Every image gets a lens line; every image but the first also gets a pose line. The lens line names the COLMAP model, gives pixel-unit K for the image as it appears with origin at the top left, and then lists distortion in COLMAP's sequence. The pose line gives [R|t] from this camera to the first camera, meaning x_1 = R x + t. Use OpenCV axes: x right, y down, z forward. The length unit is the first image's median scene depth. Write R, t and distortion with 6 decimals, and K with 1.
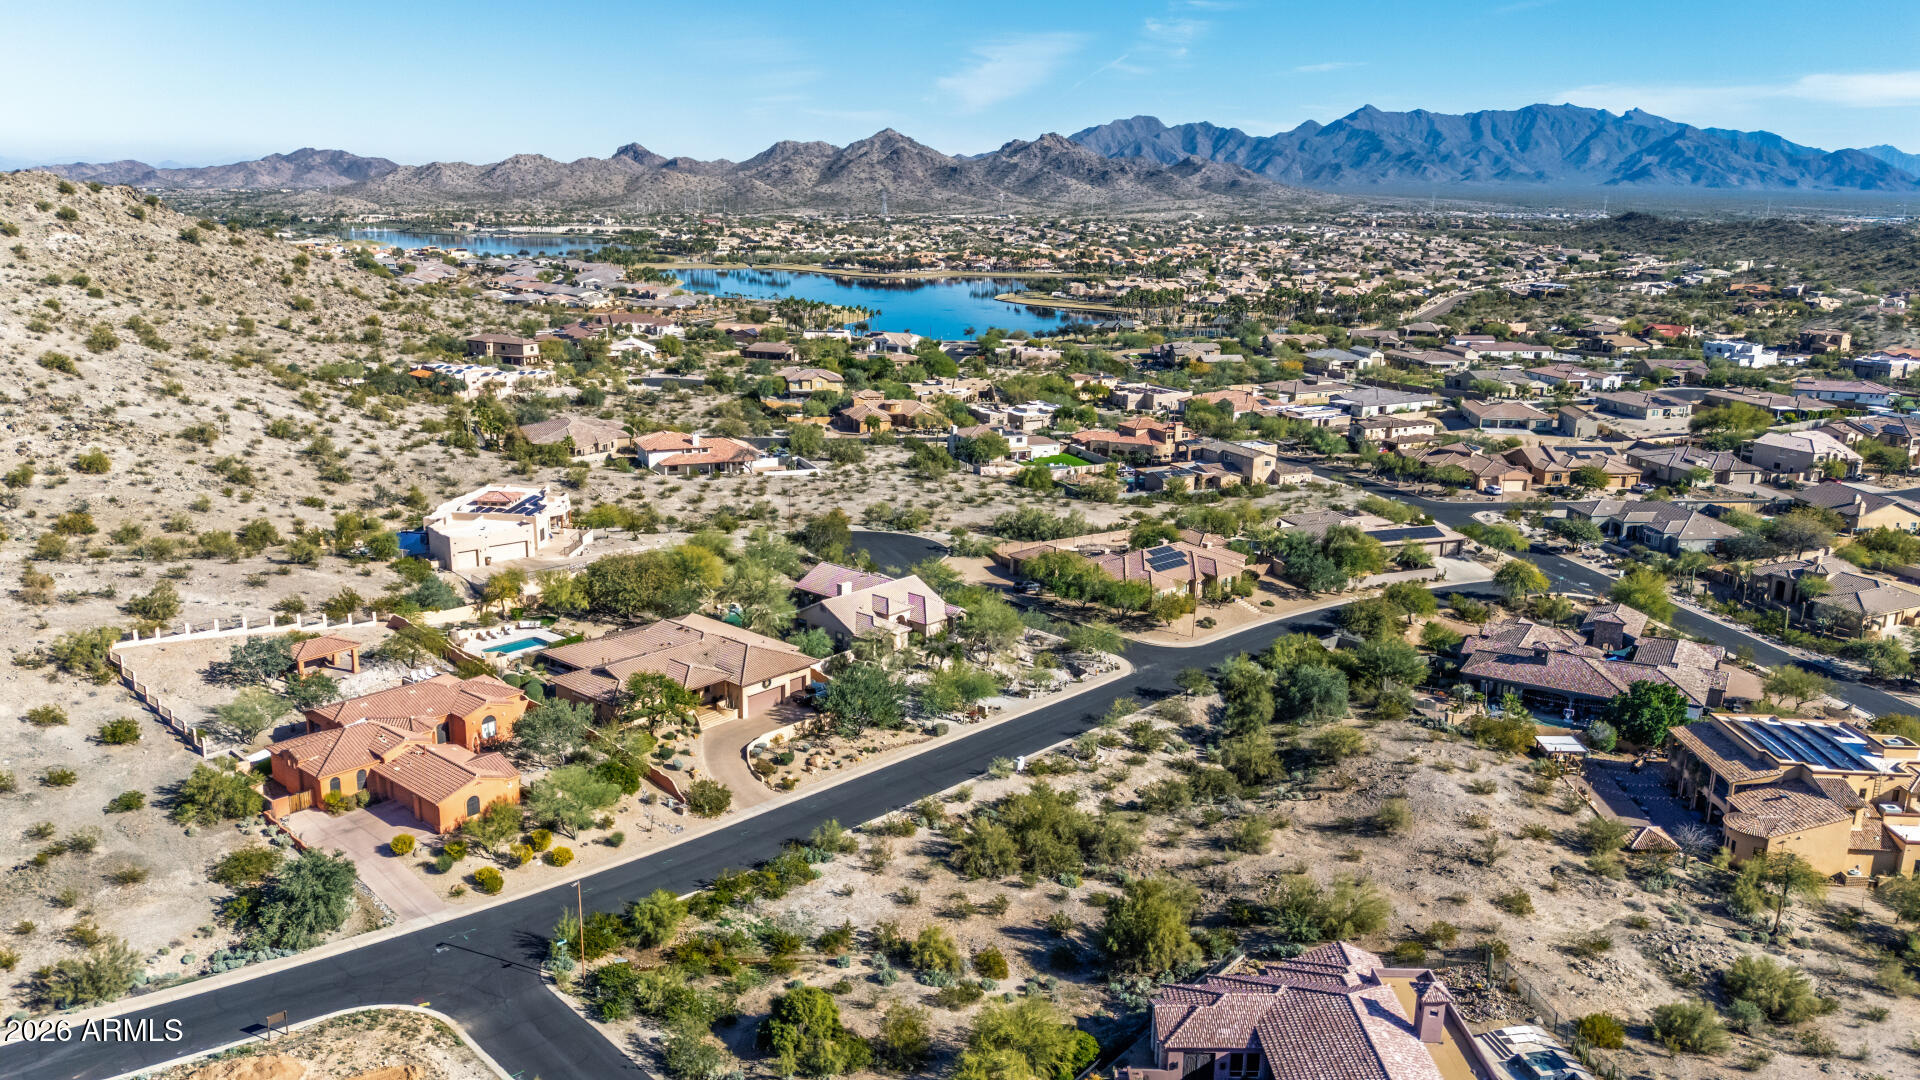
lens RADIAL K [[1408.6, 0, 954.0], [0, 1408.6, 541.5], [0, 0, 1]] dist [0.068341, -0.054247]
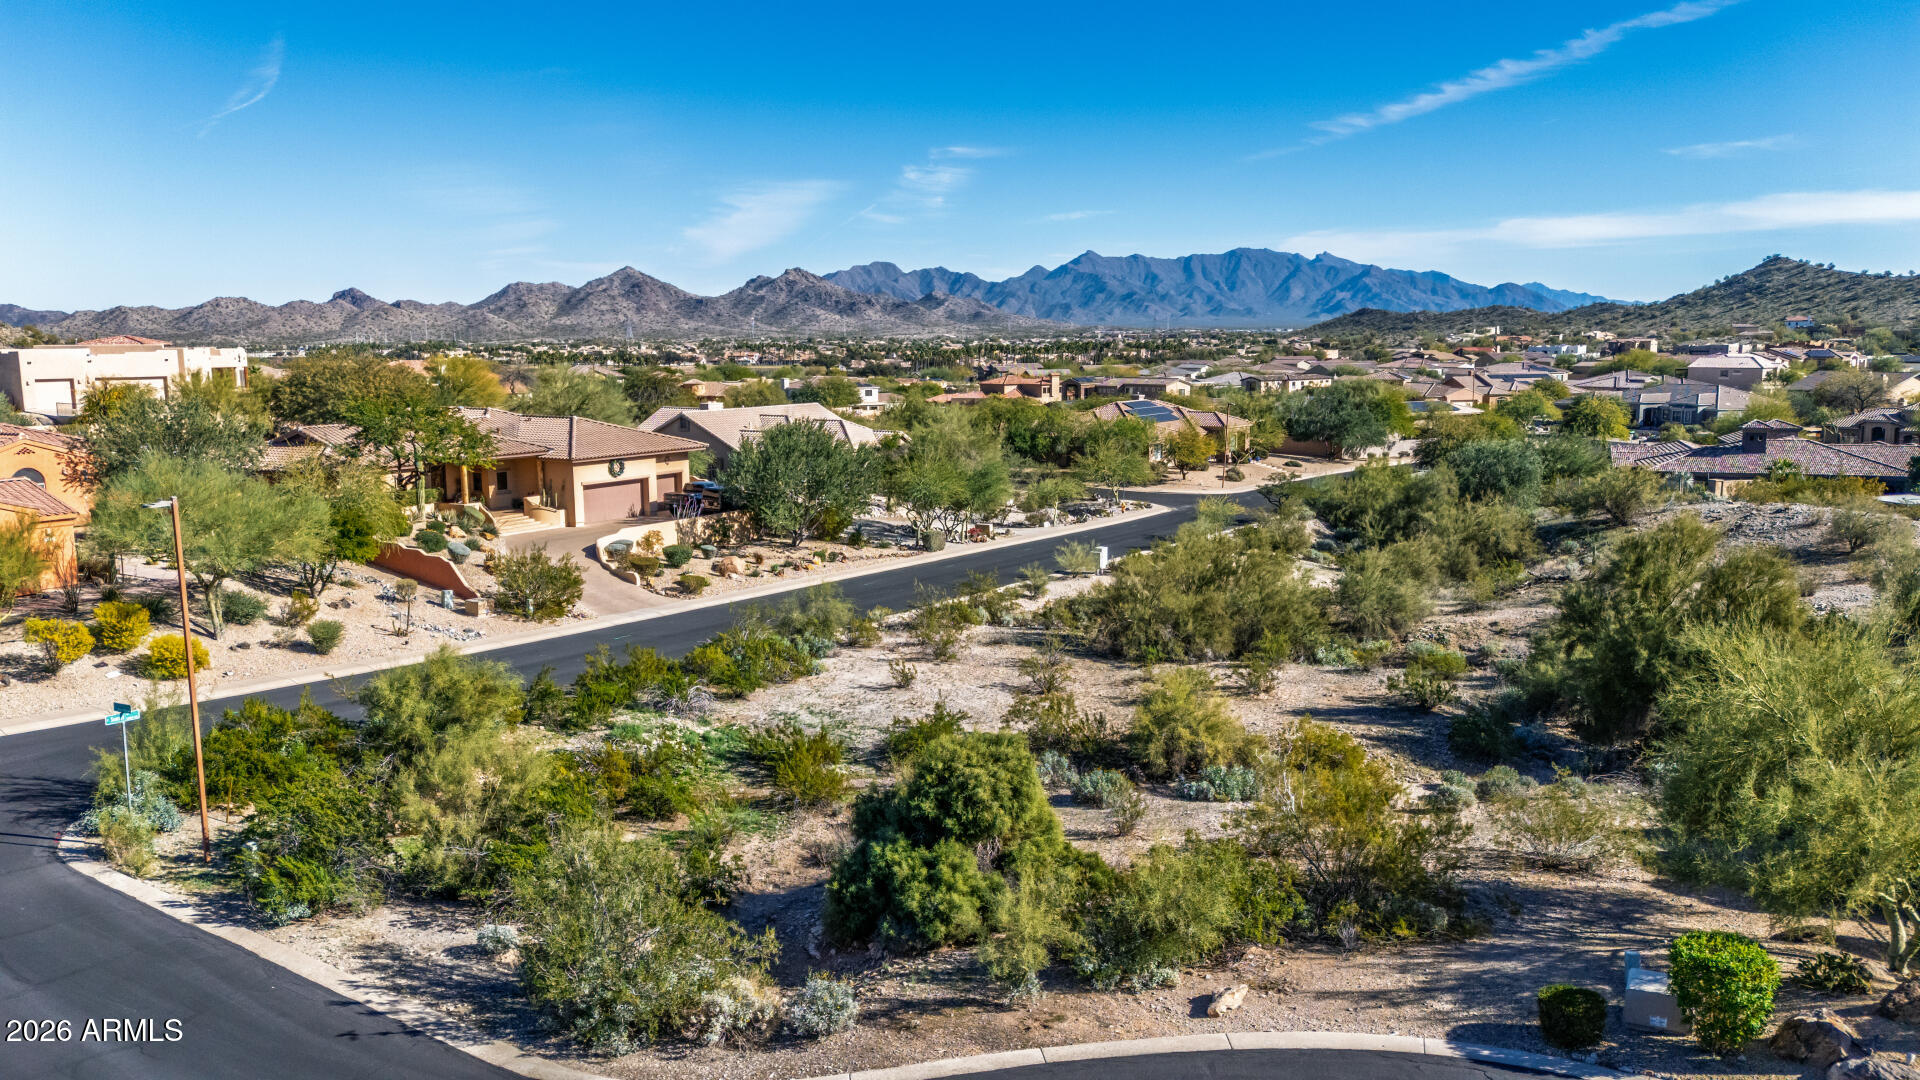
lens RADIAL K [[1408.6, 0, 961.0], [0, 1408.6, 541.4], [0, 0, 1]] dist [0.068341, -0.054247]
pose [[0.982792, -0.046467, 0.178774, -0.056168], [0.064393, 0.993315, -0.095810, 0.105950], [-0.173127, 0.105673, 0.979214, 0.245355]]
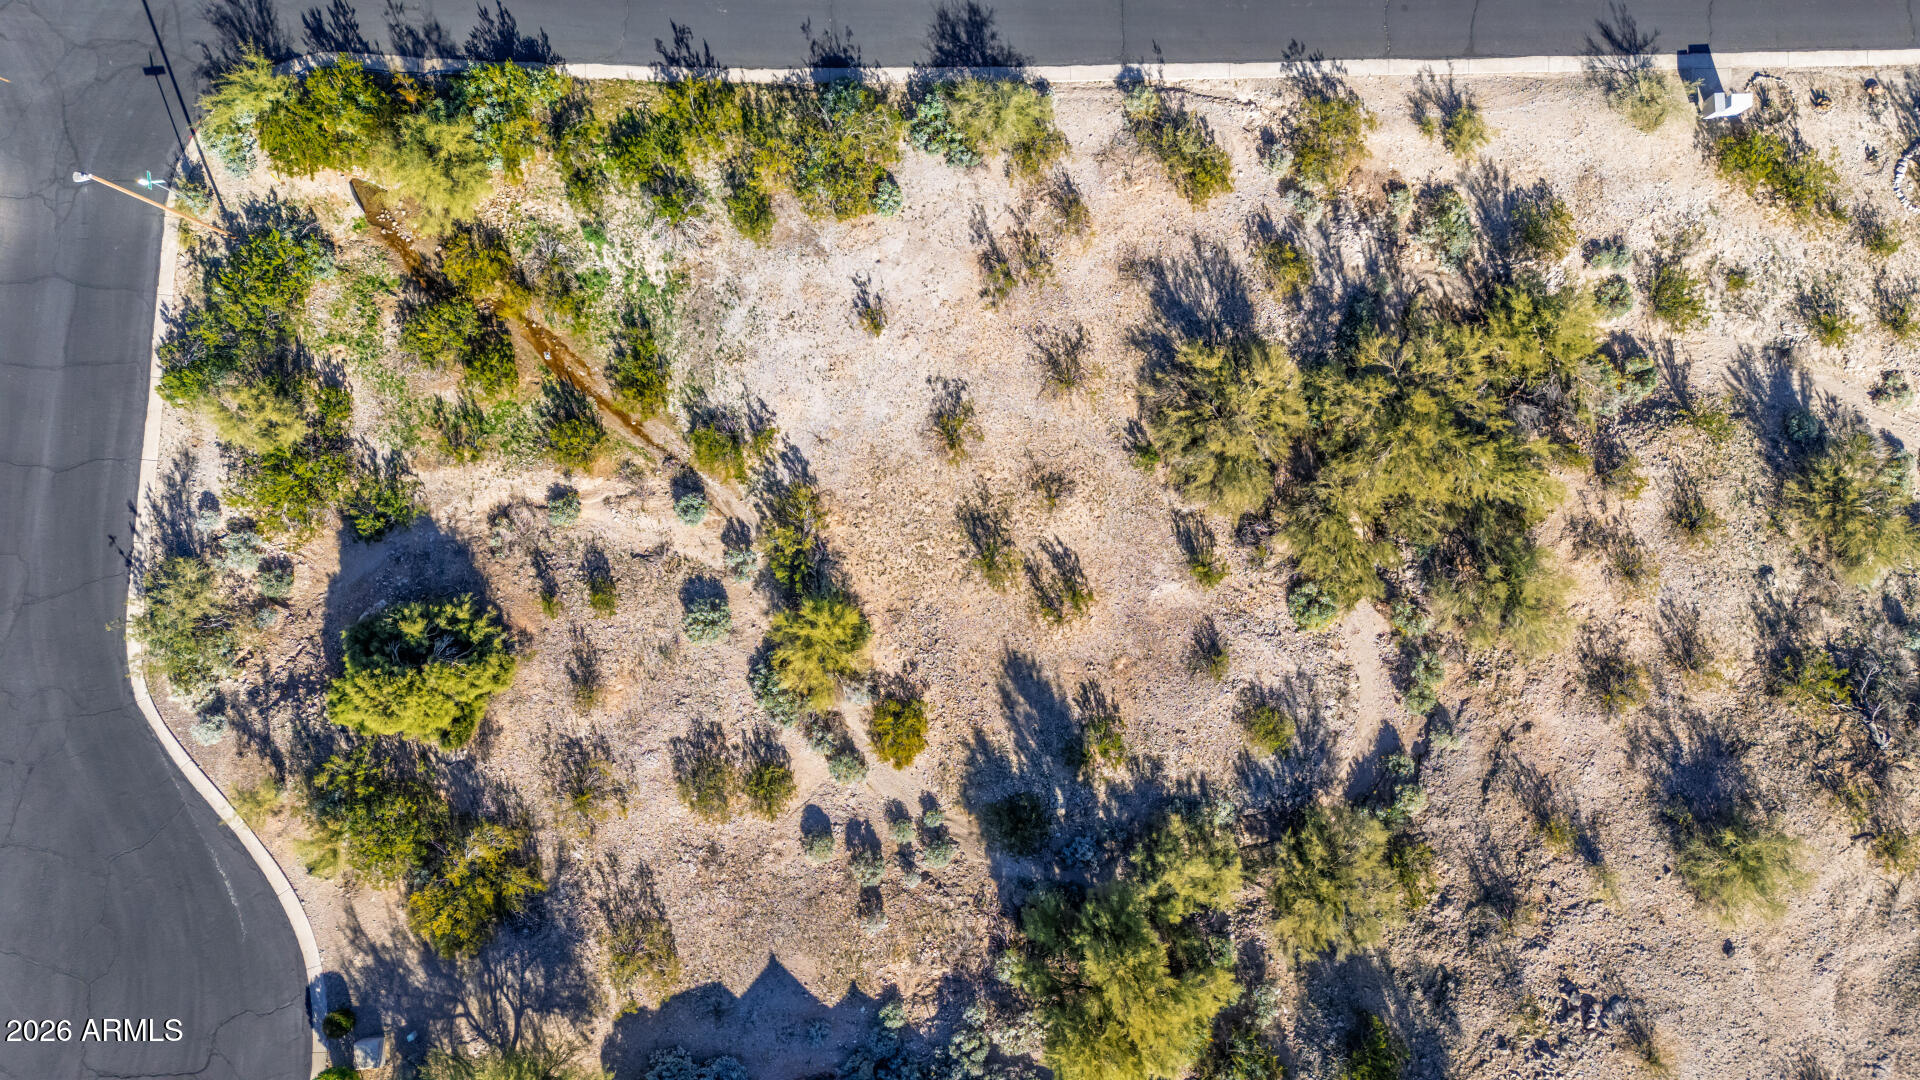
lens RADIAL K [[1408.6, 0, 955.1], [0, 1408.6, 537.9], [0, 0, 1]] dist [0.068341, -0.054247]
pose [[0.683520, 0.729489, -0.025428, 0.001950], [-0.165429, 0.188746, 0.967992, -0.074846], [0.710938, -0.657435, 0.249691, 0.368489]]
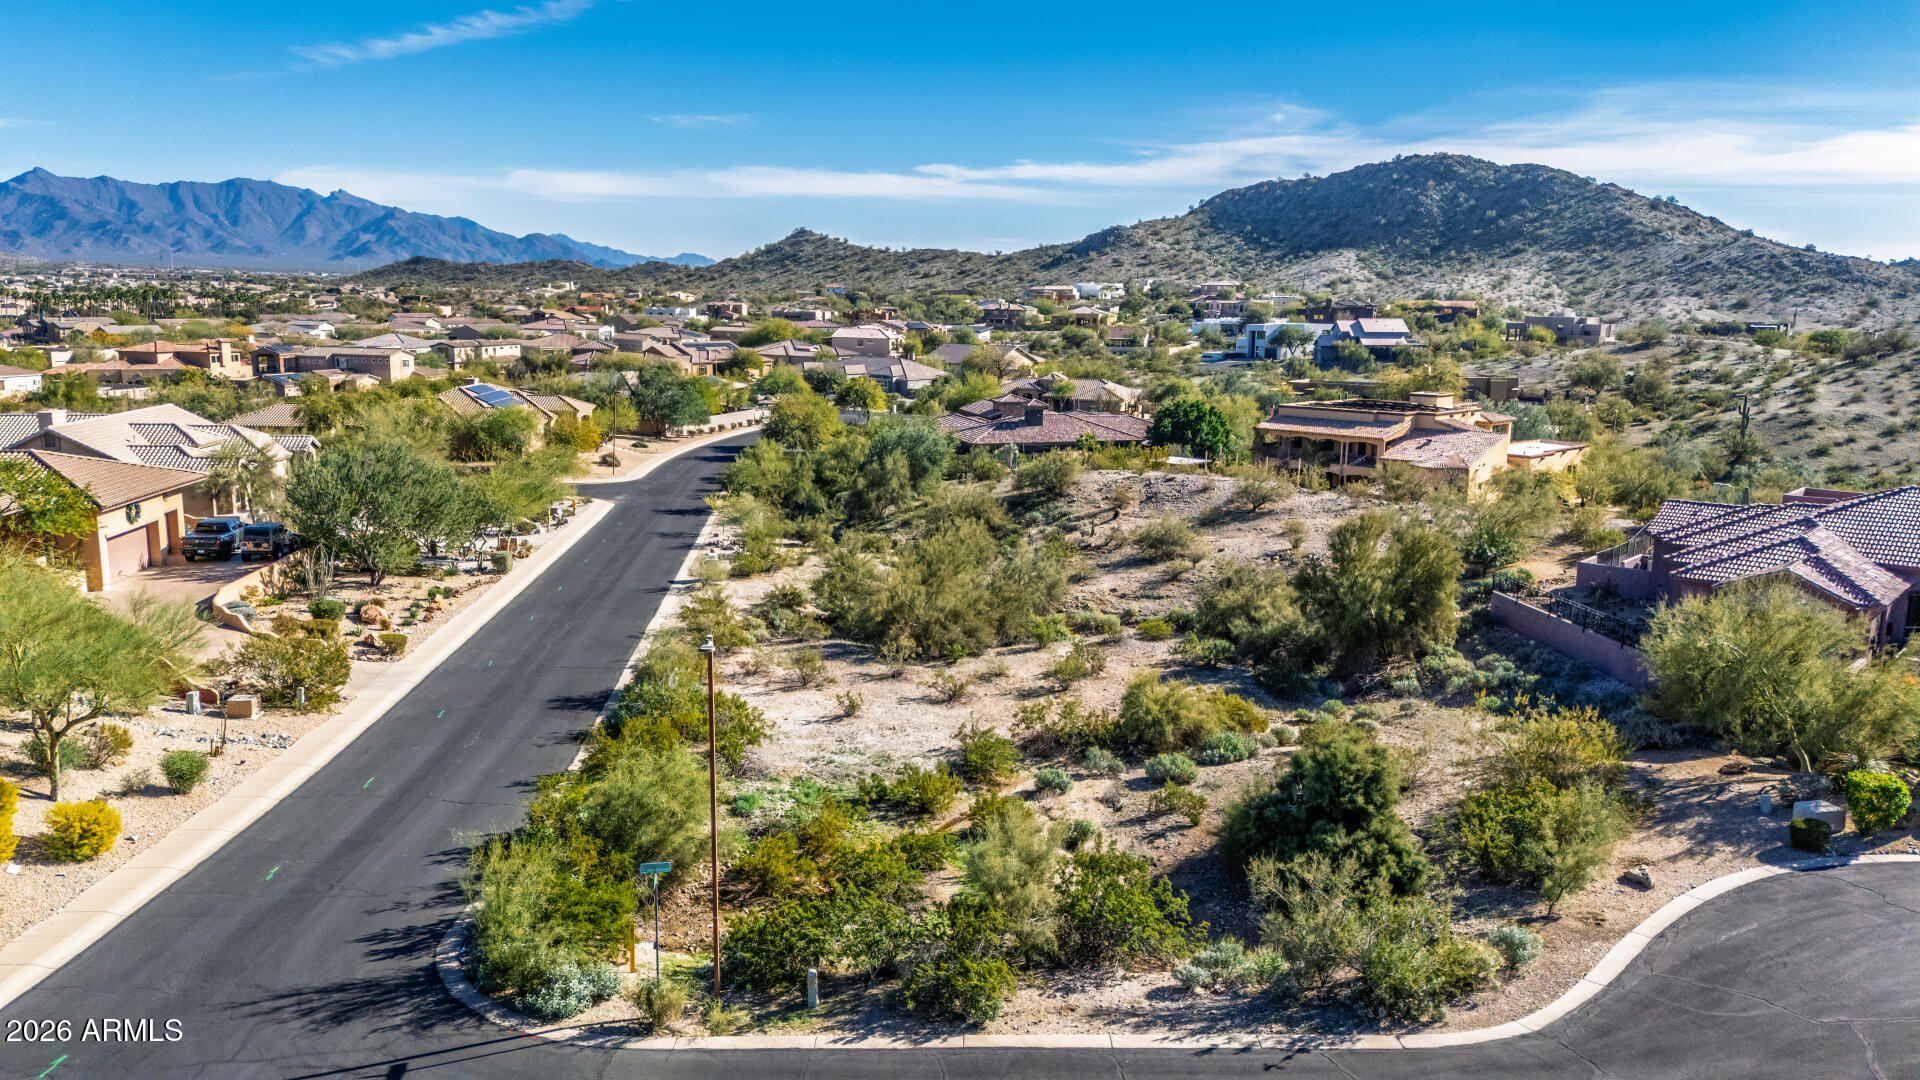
lens RADIAL K [[1408.6, 0, 962.1], [0, 1408.6, 541.3], [0, 0, 1]] dist [0.068341, -0.054247]
pose [[0.670153, -0.135274, 0.729792, -0.161161], [0.176221, 0.984135, 0.020599, 0.081658], [-0.721000, 0.114800, 0.683359, 0.279235]]
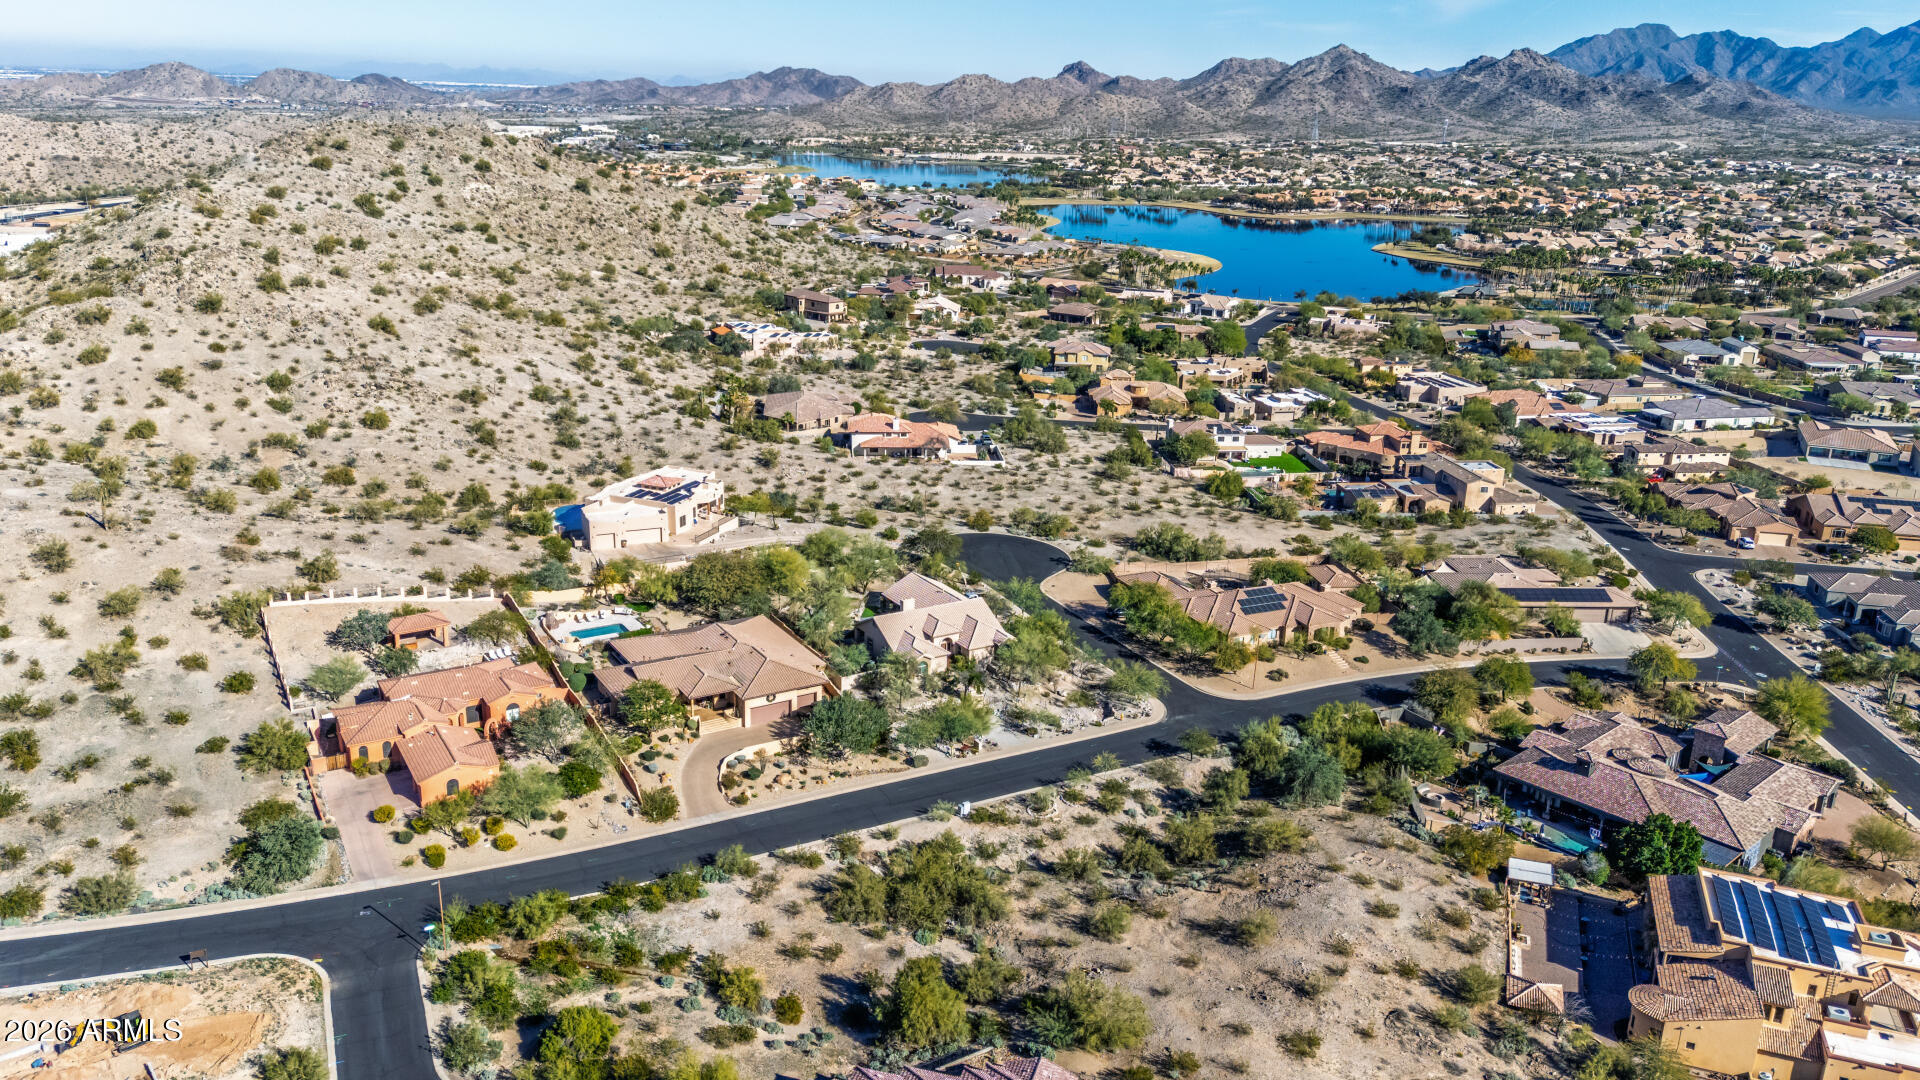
lens RADIAL K [[1408.6, 0, 955.7], [0, 1408.6, 553.7], [0, 0, 1]] dist [0.068341, -0.054247]
pose [[0.953886, 0.100060, -0.283002, 0.169221], [-0.081986, 0.993805, 0.075036, -0.058665], [0.288757, -0.048373, 0.956180, -0.002024]]
